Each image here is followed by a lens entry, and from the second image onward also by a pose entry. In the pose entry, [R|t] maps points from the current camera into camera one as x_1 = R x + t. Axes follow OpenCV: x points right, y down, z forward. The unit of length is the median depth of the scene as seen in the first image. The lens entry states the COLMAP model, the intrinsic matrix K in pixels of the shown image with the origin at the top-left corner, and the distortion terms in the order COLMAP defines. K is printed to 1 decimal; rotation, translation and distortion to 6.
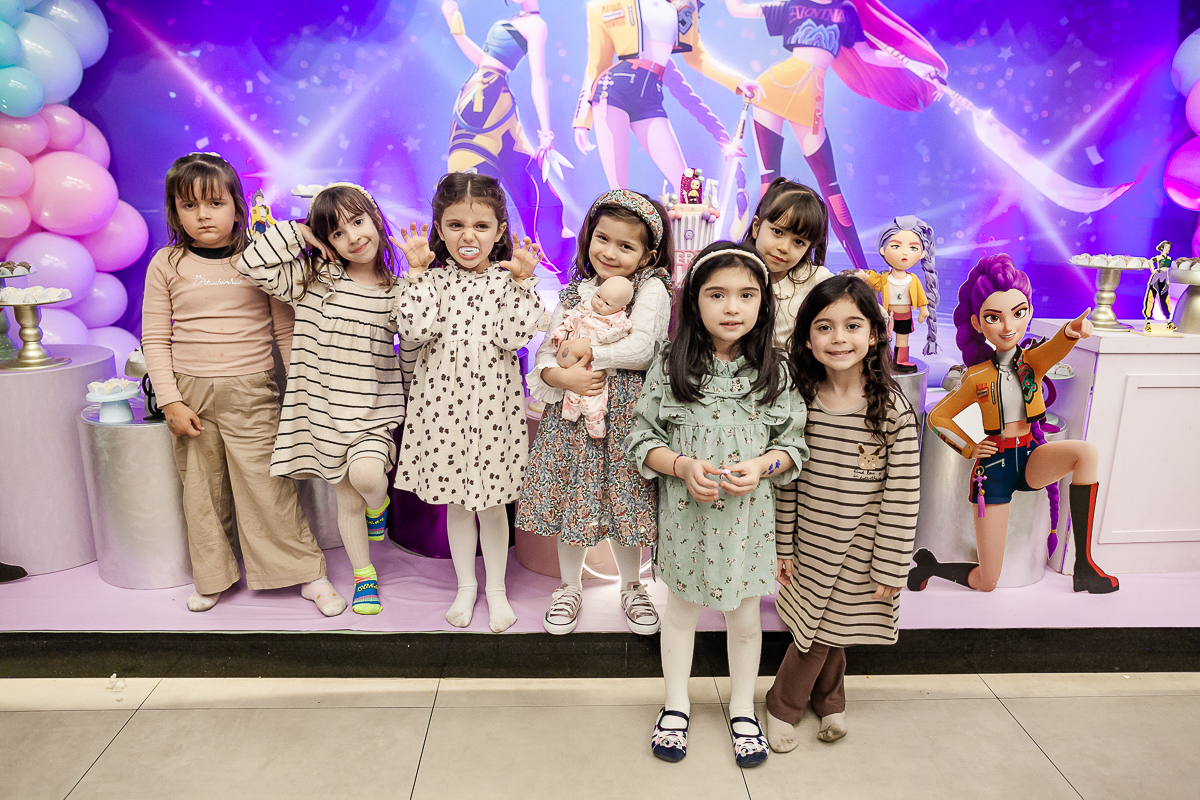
lens RADIAL K [[836.7, 0, 606.5], [0, 836.7, 396.7], [0, 0, 1]] dist [-0.046691, 0.042476]
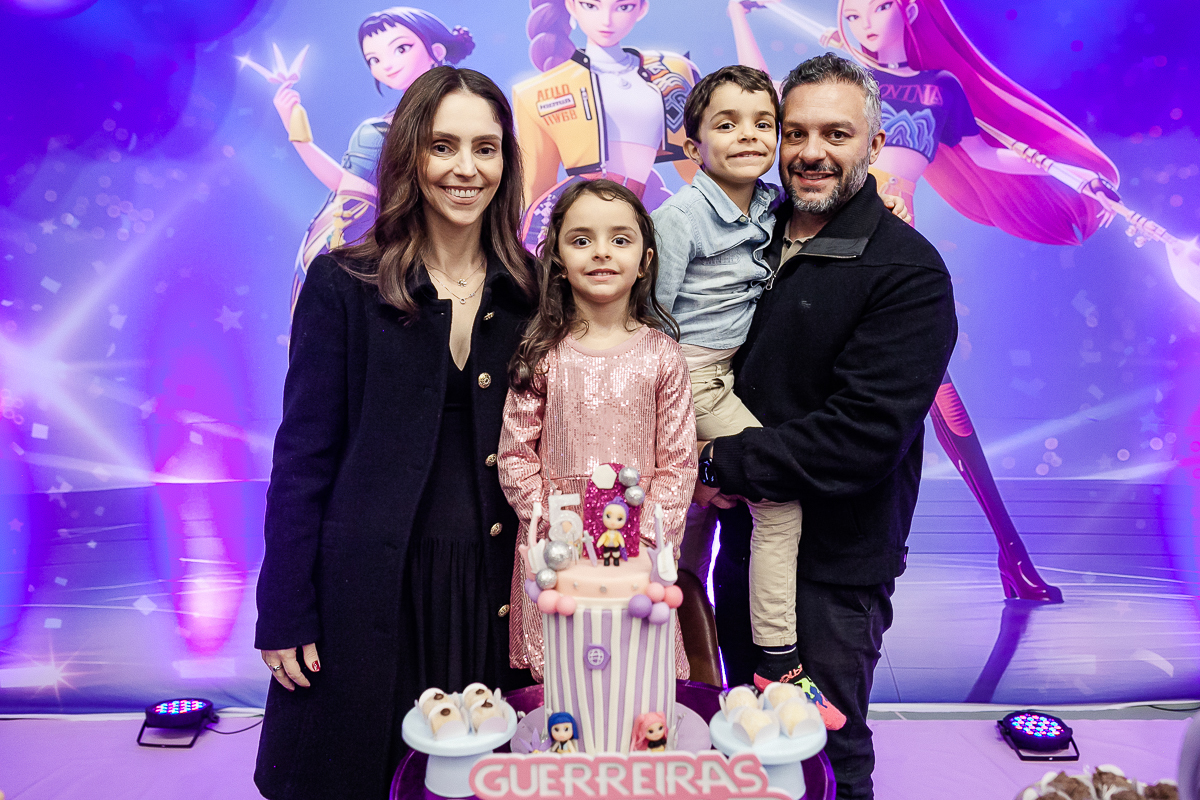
lens RADIAL K [[922.6, 0, 634.2], [0, 922.6, 401.0], [0, 0, 1]] dist [-0.040118, 0.032347]
pose [[0.999469, -0.018488, -0.026834, 0.076905], [0.014732, 0.990877, -0.133959, -0.152260], [0.029065, 0.133492, 0.990624, 0.360439]]
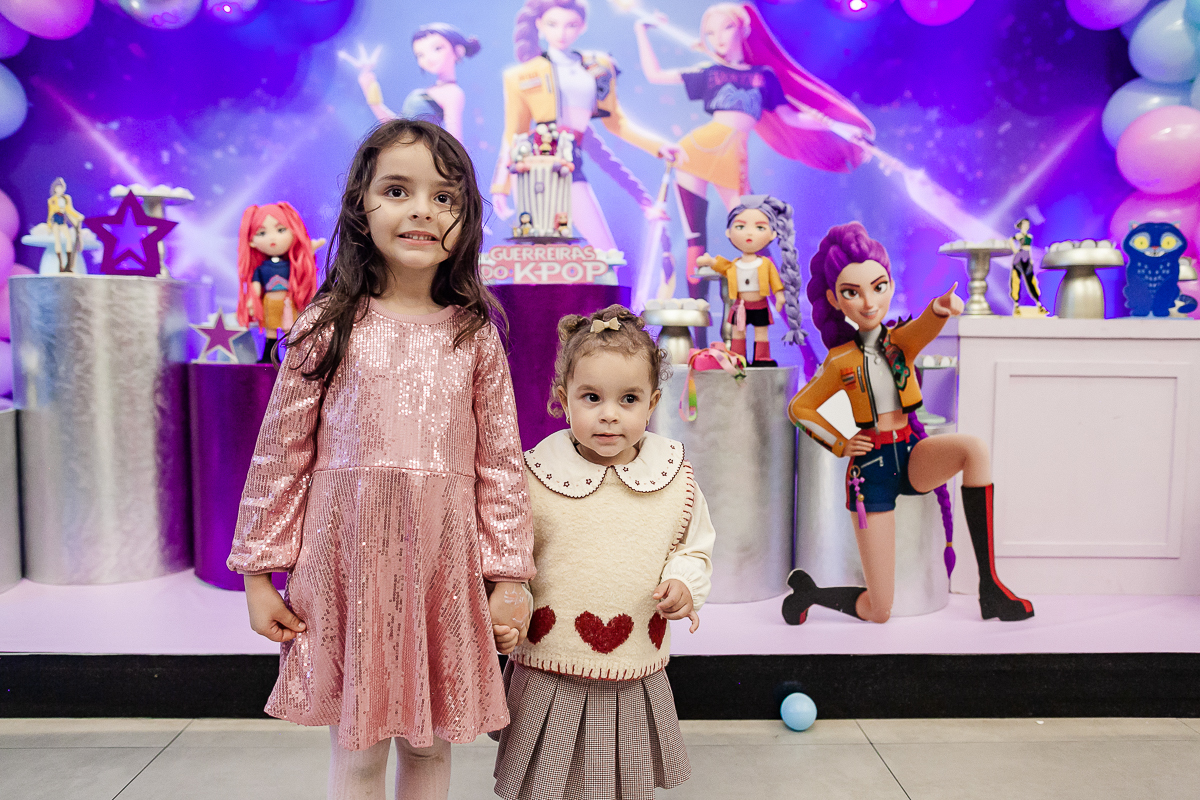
lens RADIAL K [[836.8, 0, 609.4], [0, 836.8, 399.4], [0, 0, 1]] dist [-0.034357, 0.018323]
pose [[0.999752, -0.009954, -0.019906, 0.116373], [0.006387, 0.985107, -0.171824, 0.084847], [0.021320, 0.171654, 0.984927, 0.079862]]
